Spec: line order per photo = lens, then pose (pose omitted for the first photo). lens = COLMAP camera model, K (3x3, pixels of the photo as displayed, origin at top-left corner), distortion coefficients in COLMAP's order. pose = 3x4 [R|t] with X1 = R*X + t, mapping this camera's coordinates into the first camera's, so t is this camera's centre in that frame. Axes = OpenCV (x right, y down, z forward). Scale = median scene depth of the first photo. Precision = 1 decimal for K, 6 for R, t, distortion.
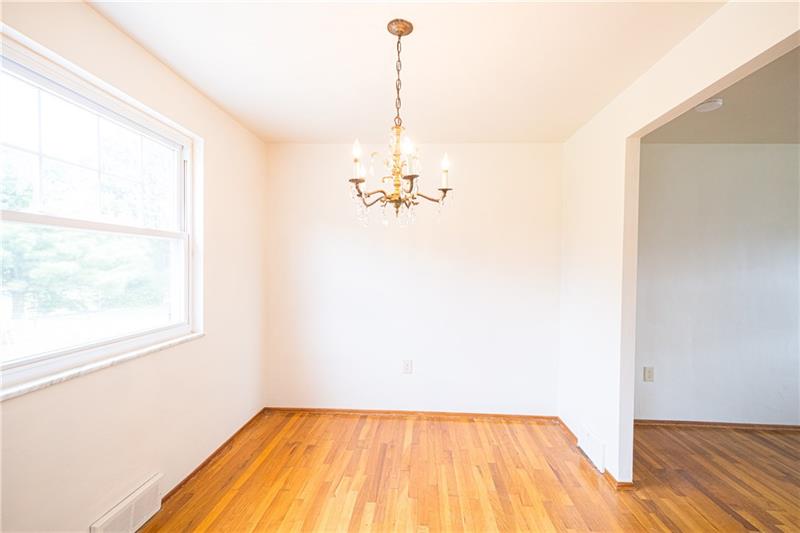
lens RADIAL K [[390.8, 0, 400.0], [0, 390.8, 266.5], [0, 0, 1]] dist [0.071257, -0.000111]
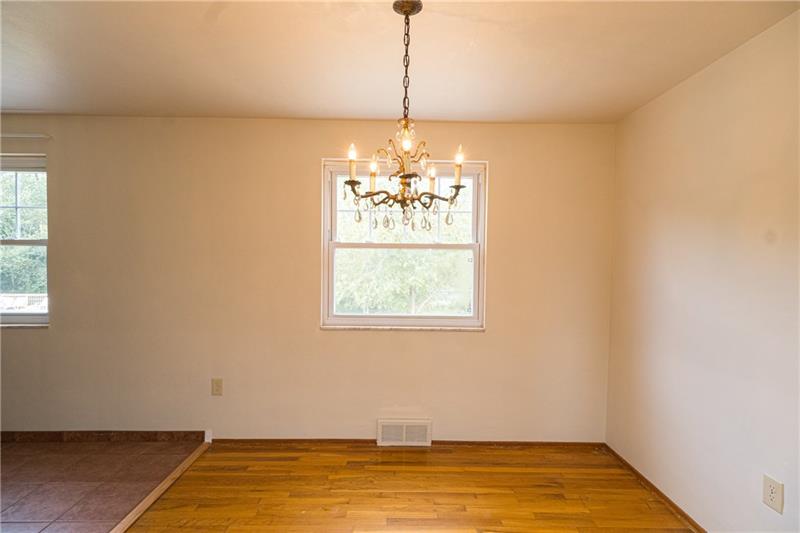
lens RADIAL K [[389.8, 0, 400.0], [0, 389.8, 266.5], [0, 0, 1]] dist [-0.000549, -0.000131]
pose [[0.070073, 0.009437, -0.997497, 0.624628], [-0.032589, 0.999443, 0.007166, -0.016426], [0.997009, 0.032006, 0.070342, 0.685870]]
